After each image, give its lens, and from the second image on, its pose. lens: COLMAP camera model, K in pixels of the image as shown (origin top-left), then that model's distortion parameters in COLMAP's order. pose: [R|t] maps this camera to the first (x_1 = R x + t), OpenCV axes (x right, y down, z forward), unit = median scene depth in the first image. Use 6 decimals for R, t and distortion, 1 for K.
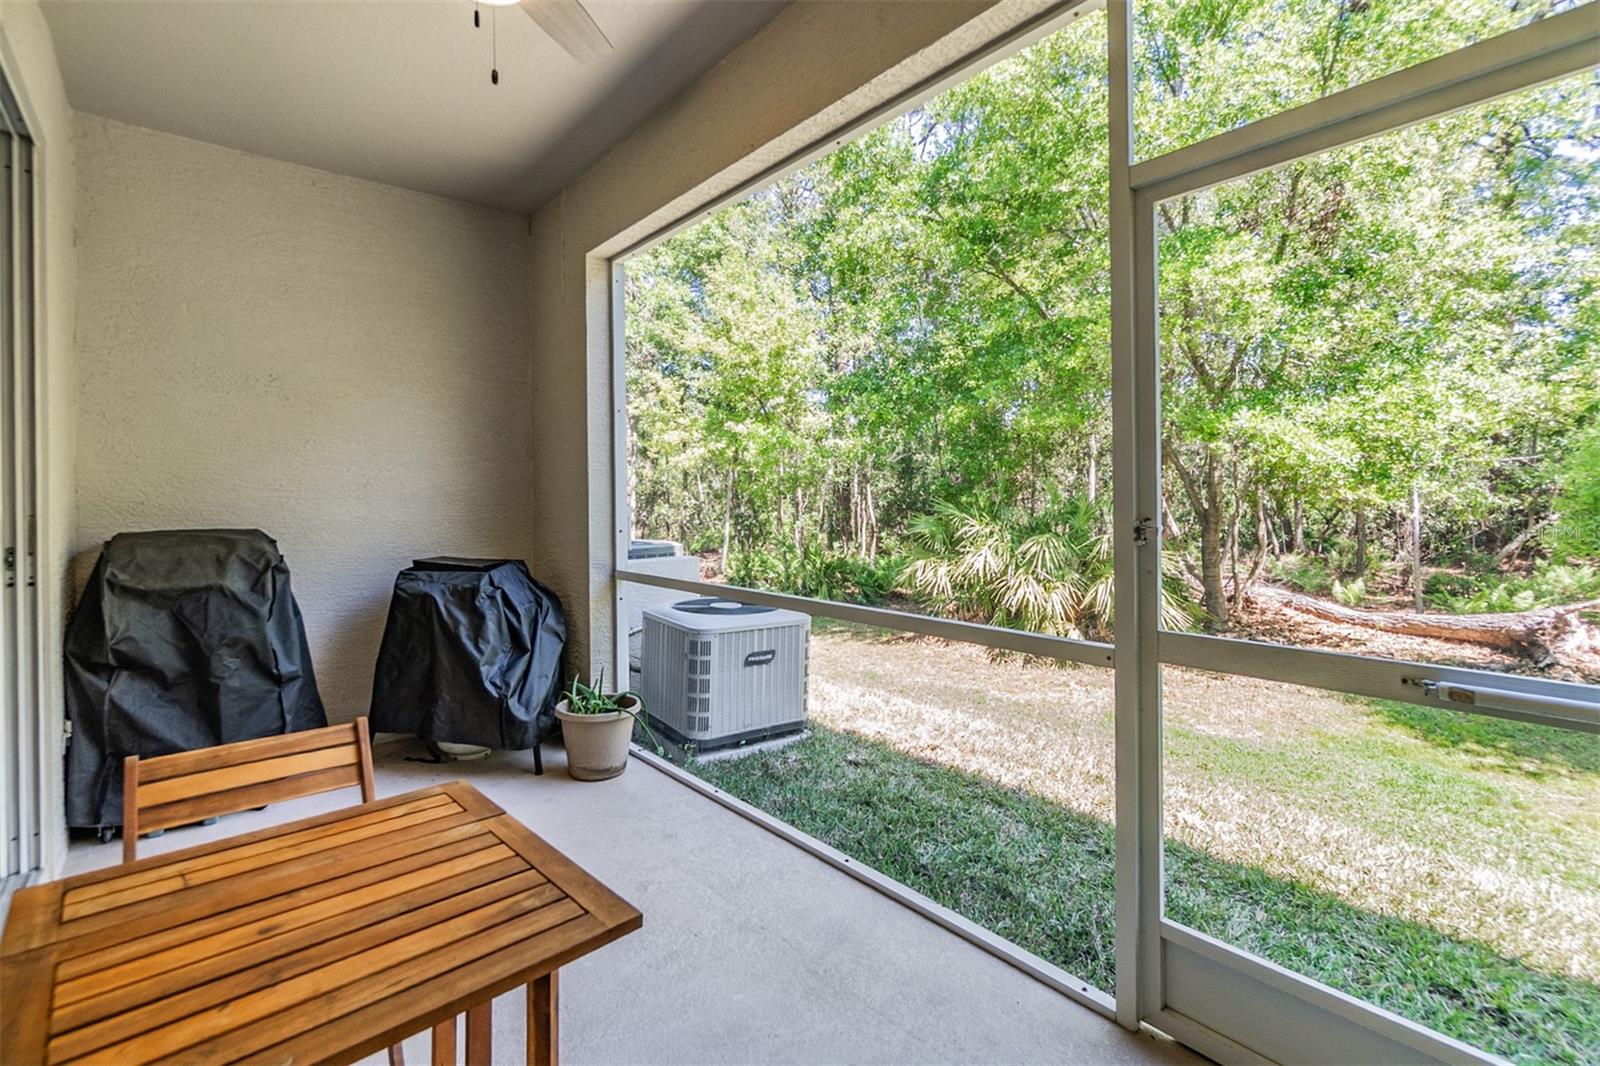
lens RADIAL K [[716.2, 0, 810.7], [0, 716.2, 491.2], [0, 0, 1]] dist [-0.001936, -0.000219]
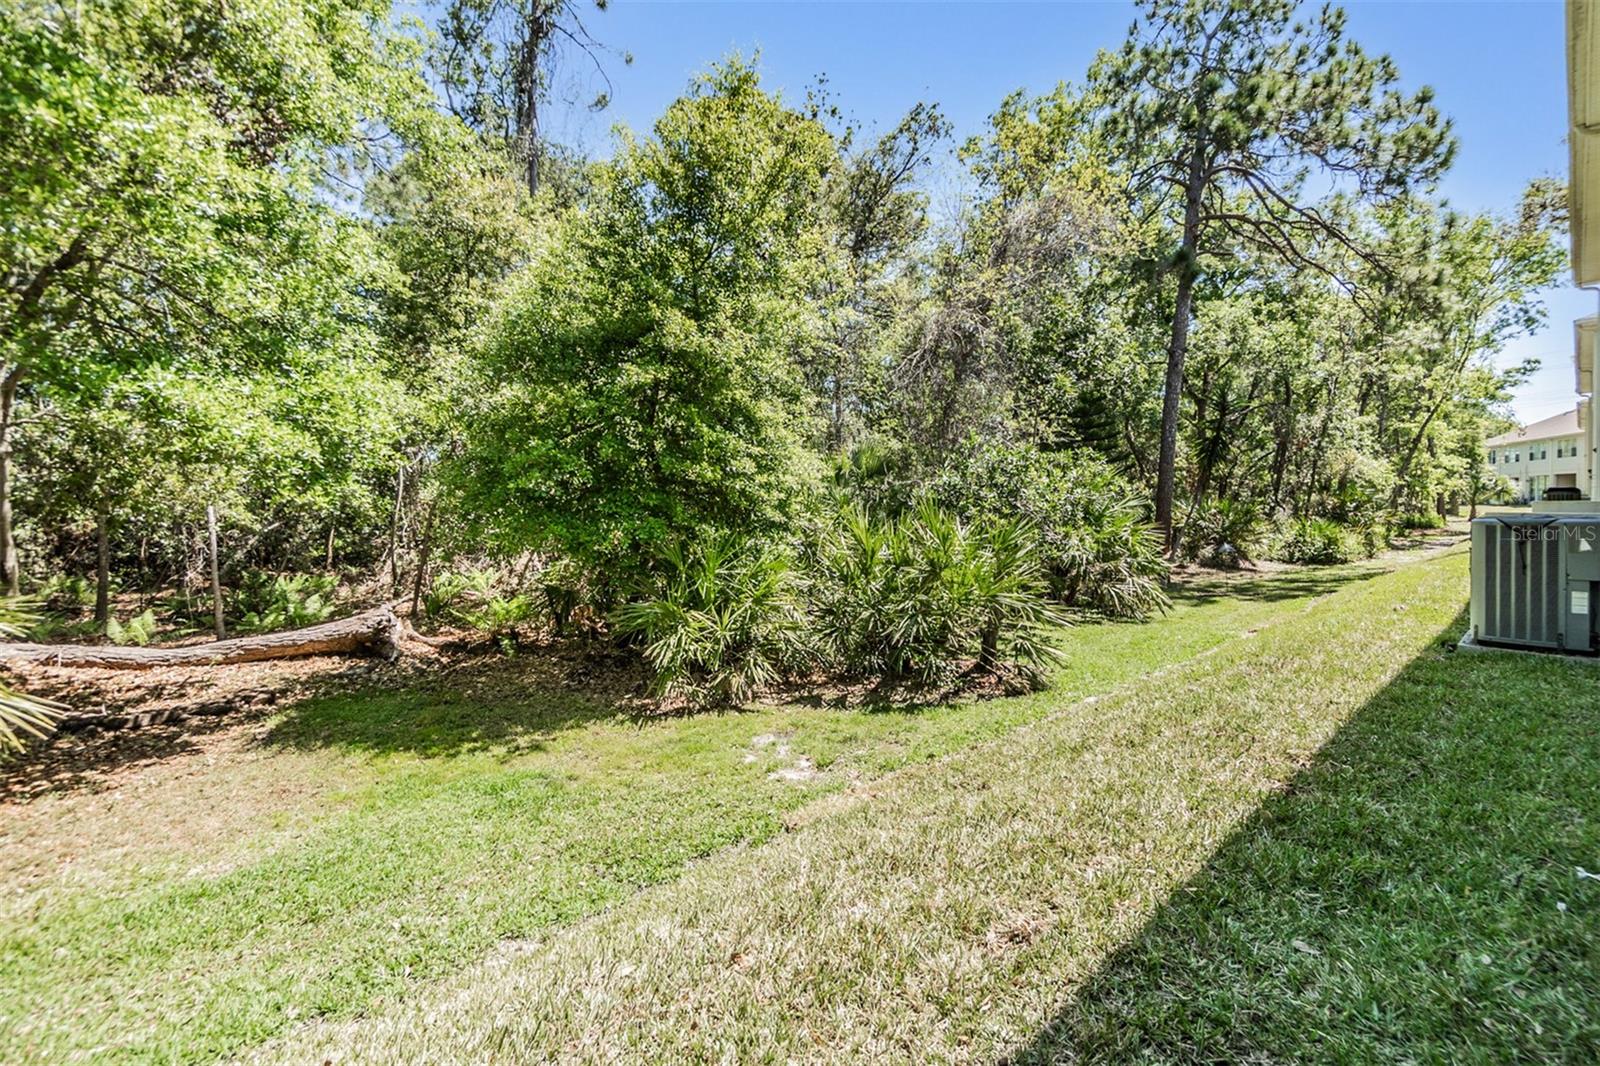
lens RADIAL K [[700.5, 0, 796.7], [0, 700.5, 514.6], [0, 0, 1]] dist [-0.001513, -0.000426]
pose [[-0.005420, -0.006394, 0.999965, -0.046043], [0.008955, 0.999939, 0.006443, 0.023686], [-0.999945, 0.008989, -0.005362, 0.425621]]
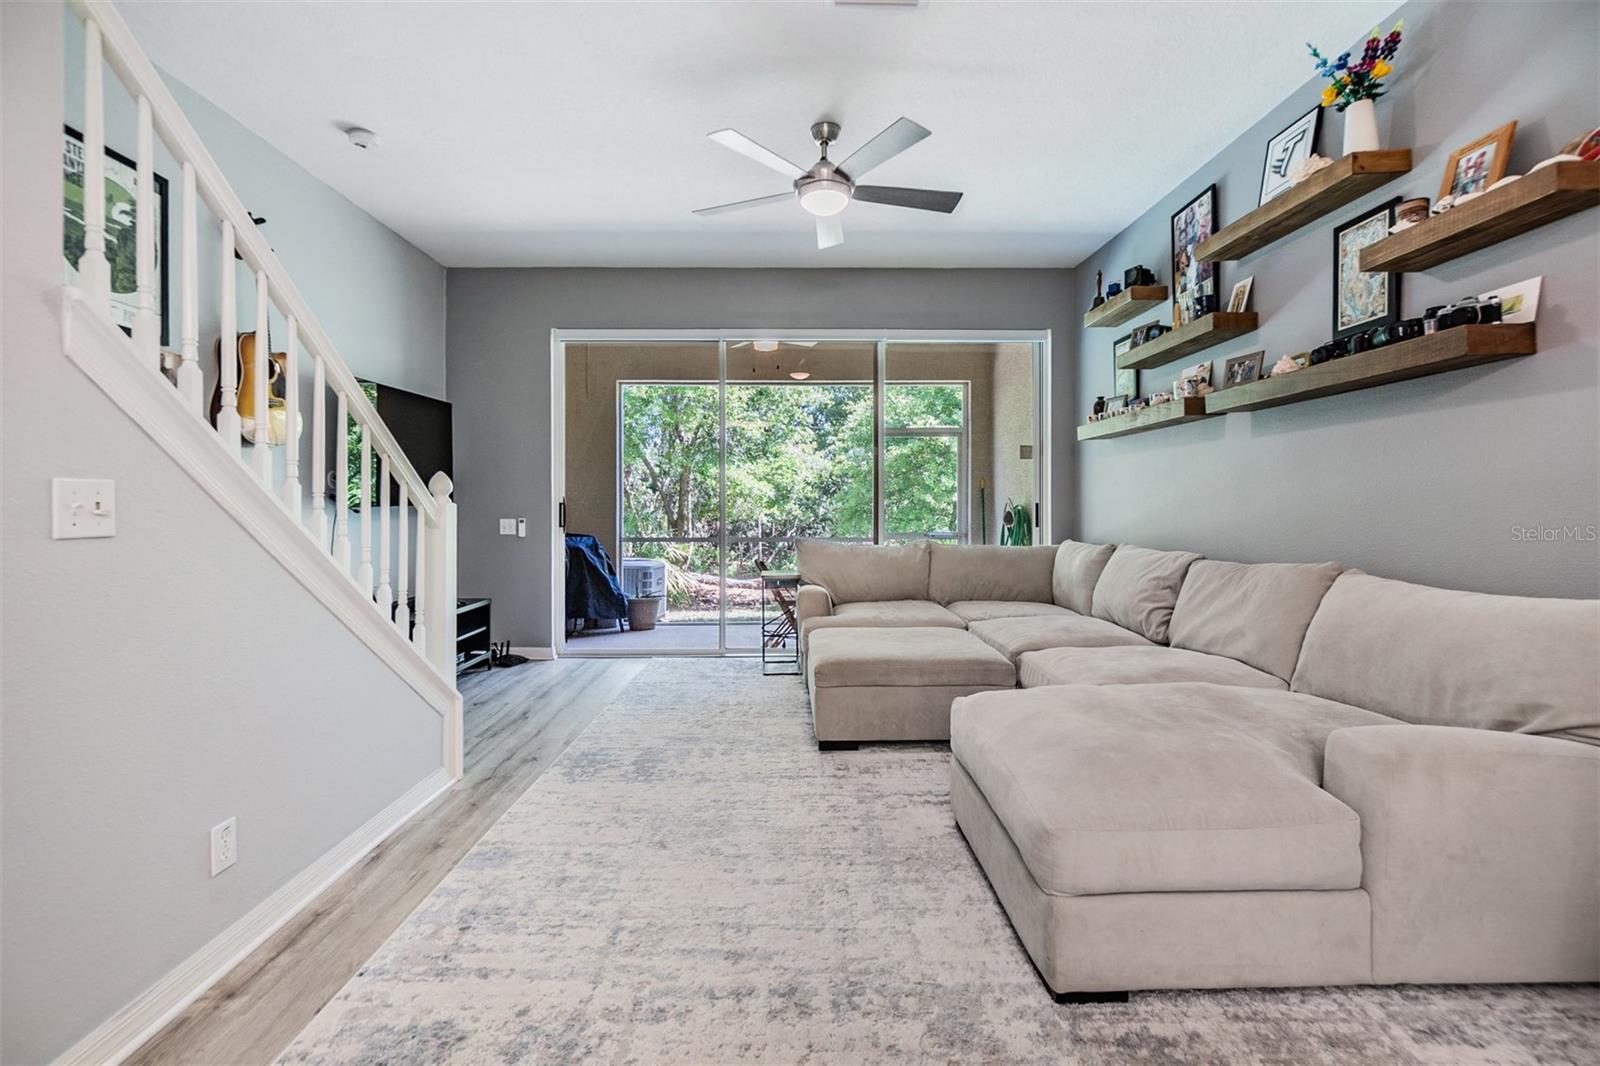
lens RADIAL K [[701.2, 0, 790.0], [0, 701.2, 508.5], [0, 0, 1]] dist [-0.001232, 0.000076]
pose [[0.651396, 0.011899, 0.758645, -0.647406], [-0.005229, 0.999924, -0.011193, 0.018732], [-0.758720, 0.003324, 0.651408, -0.288360]]
